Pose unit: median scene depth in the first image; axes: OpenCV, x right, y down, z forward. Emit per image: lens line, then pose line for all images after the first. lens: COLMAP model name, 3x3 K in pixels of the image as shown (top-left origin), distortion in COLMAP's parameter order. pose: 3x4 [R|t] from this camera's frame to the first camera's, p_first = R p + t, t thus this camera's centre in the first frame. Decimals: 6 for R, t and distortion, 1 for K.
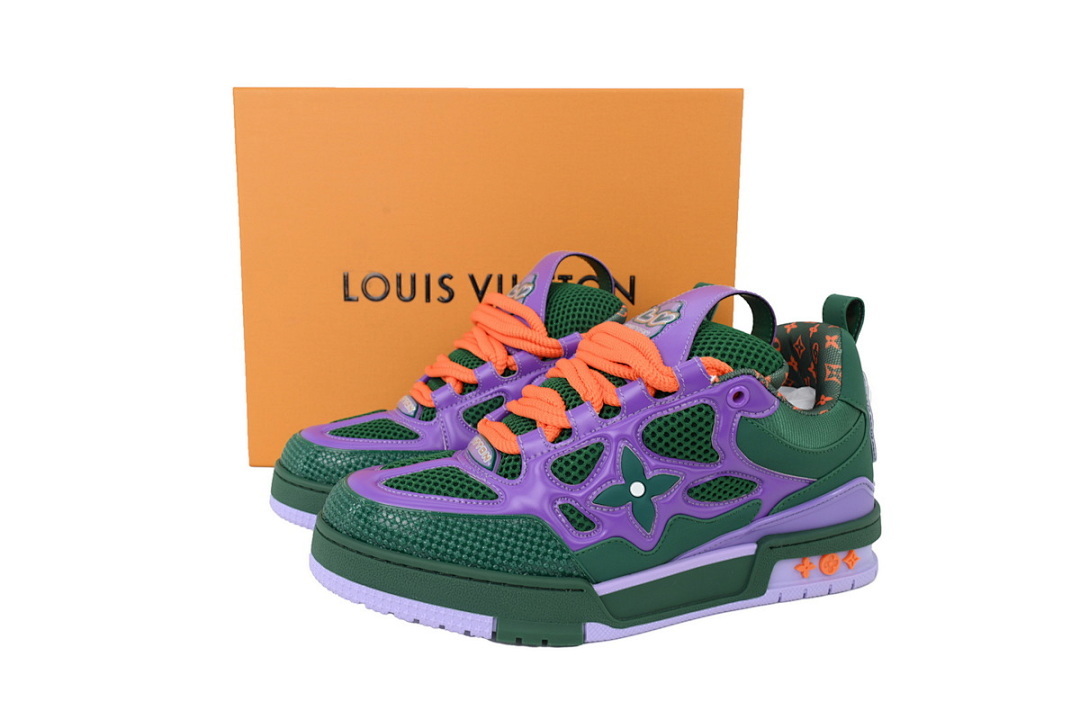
lens RADIAL K [[795.4, 0, 558.0], [0, 795.4, 369.8], [0, 0, 1]] dist [0.050756, 0.005607]
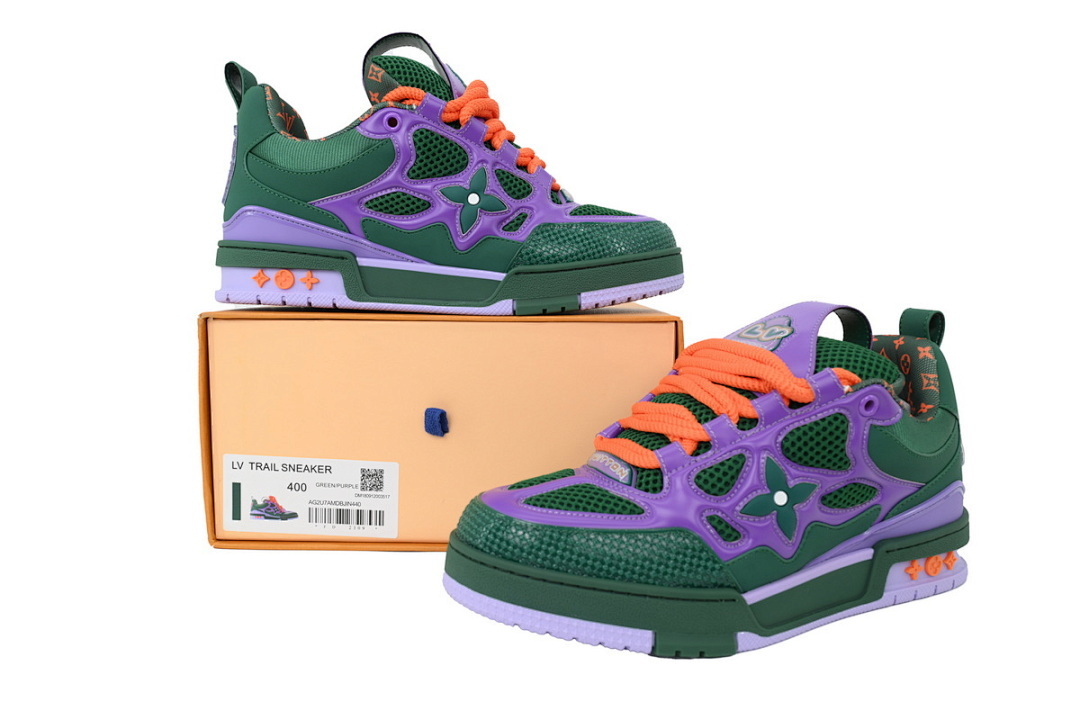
lens RADIAL K [[795.4, 0, 551.5], [0, 795.4, 363.8], [0, 0, 1]] dist [0.050756, 0.005607]
pose [[0.994046, -0.022268, 0.106664, -0.296297], [0.026605, 0.998869, -0.039415, 0.009441], [-0.105665, 0.042018, 0.993514, -0.000726]]
